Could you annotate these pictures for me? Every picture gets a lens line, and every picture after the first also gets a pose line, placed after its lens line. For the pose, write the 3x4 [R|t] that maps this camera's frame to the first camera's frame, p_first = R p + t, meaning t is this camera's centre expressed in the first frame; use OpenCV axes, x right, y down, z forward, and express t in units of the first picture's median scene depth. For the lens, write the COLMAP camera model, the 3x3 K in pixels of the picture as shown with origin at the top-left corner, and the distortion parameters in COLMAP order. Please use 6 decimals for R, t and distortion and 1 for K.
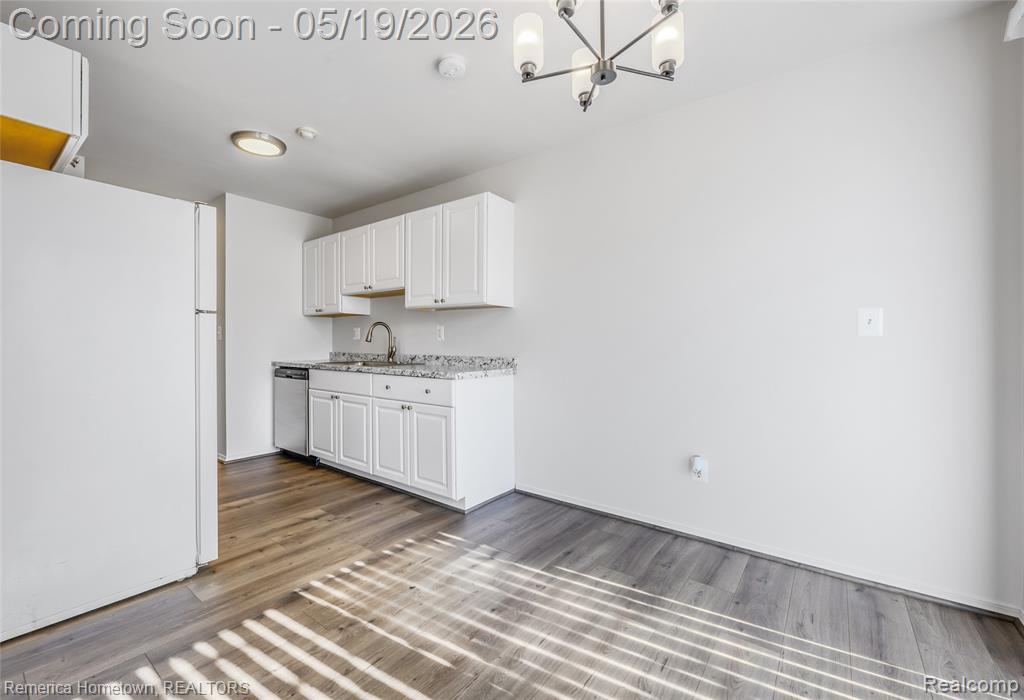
lens RADIAL K [[424.8, 0, 496.9], [0, 424.8, 347.1], [0, 0, 1]] dist [0.000624, 0.000323]
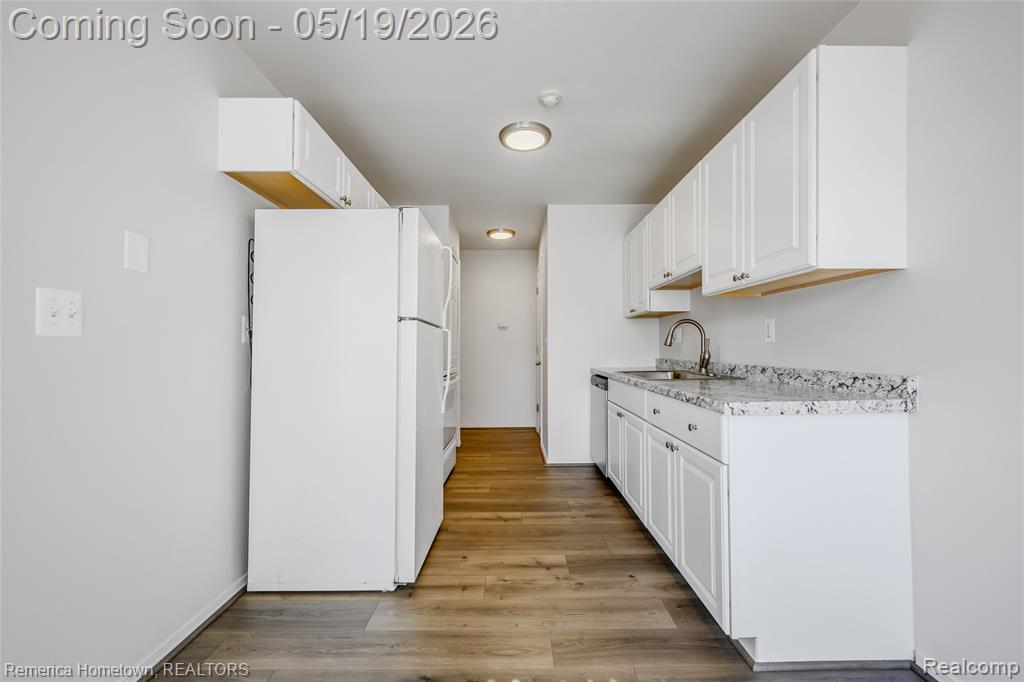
lens RADIAL K [[414.7, 0, 513.0], [0, 414.7, 348.5], [0, 0, 1]] dist [0.002015, -0.000091]
pose [[0.628079, -0.009961, -0.778086, 0.136553], [0.005458, 0.999950, -0.008396, -0.004571], [0.778130, 0.001027, 0.628102, 0.422810]]
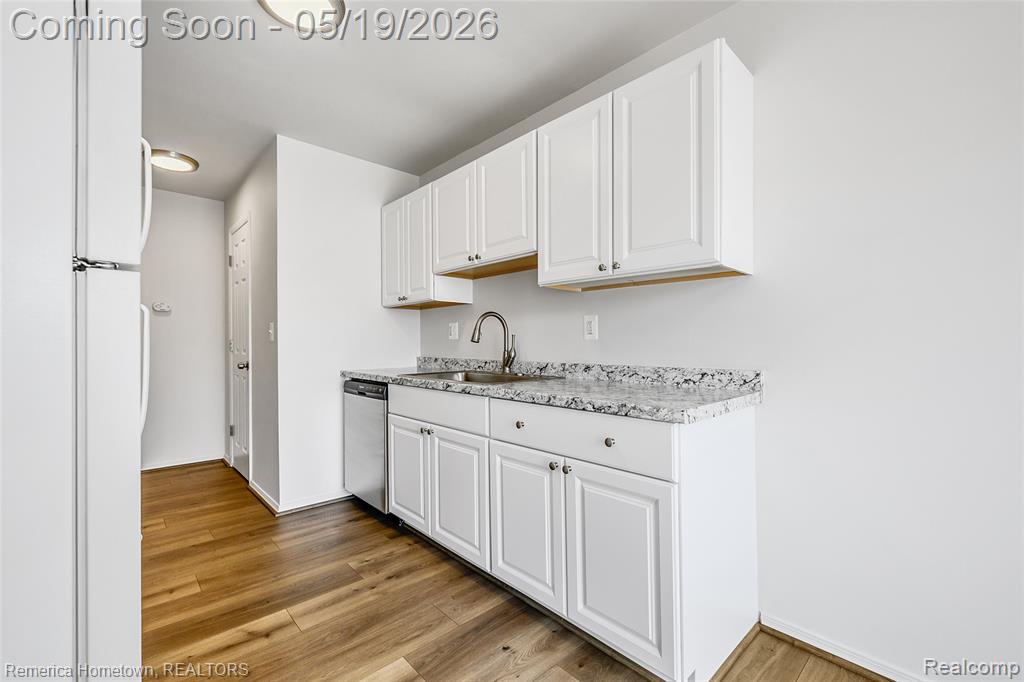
lens RADIAL K [[438.8, 0, 516.1], [0, 438.8, 350.0], [0, 0, 1]] dist [-0.000603, 0.000126]
pose [[0.988739, -0.003678, -0.149603, -0.190164], [0.004526, 0.999976, 0.005325, -0.005780], [0.149580, -0.005942, 0.988732, 0.473508]]
